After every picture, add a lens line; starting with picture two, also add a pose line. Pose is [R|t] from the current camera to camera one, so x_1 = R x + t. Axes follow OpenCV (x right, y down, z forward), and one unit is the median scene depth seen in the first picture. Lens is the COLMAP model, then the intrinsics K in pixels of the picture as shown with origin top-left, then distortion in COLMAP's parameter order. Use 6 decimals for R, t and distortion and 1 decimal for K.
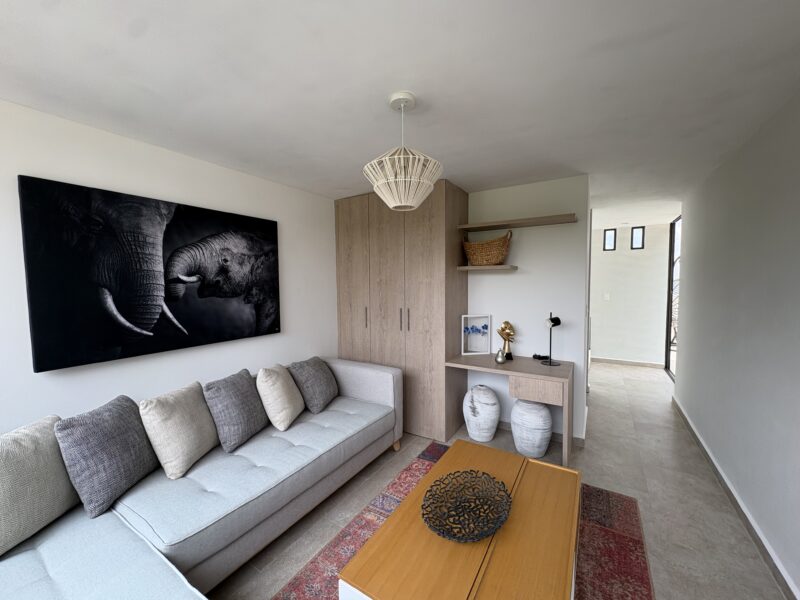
lens RADIAL K [[319.4, 0, 399.8], [0, 319.4, 299.9], [0, 0, 1]] dist [0.002132, -0.000552]
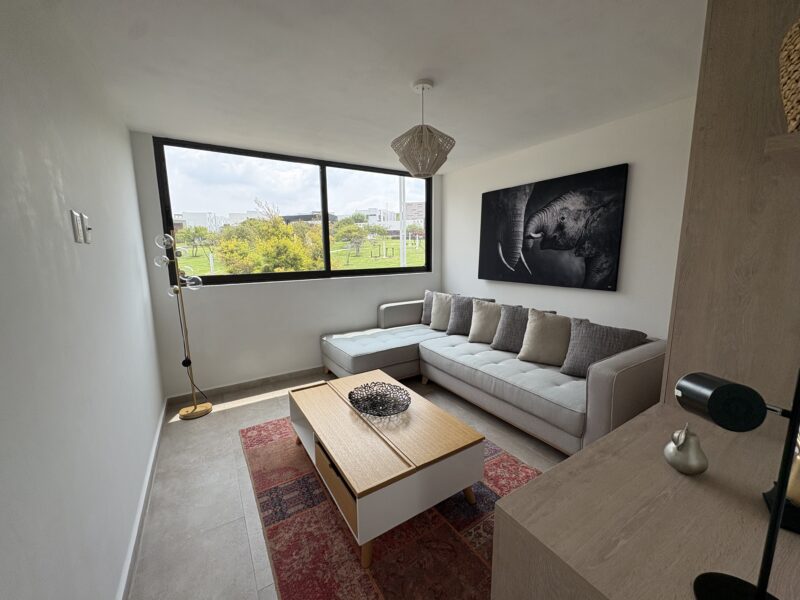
lens RADIAL K [[319.4, 0, 399.3], [0, 319.4, 300.9], [0, 0, 1]] dist [0.002132, -0.000552]
pose [[-0.437370, 0.160937, -0.884764, 0.816121], [-0.029322, 0.980781, 0.192897, -0.033743], [0.898803, 0.110311, -0.424245, 0.986076]]
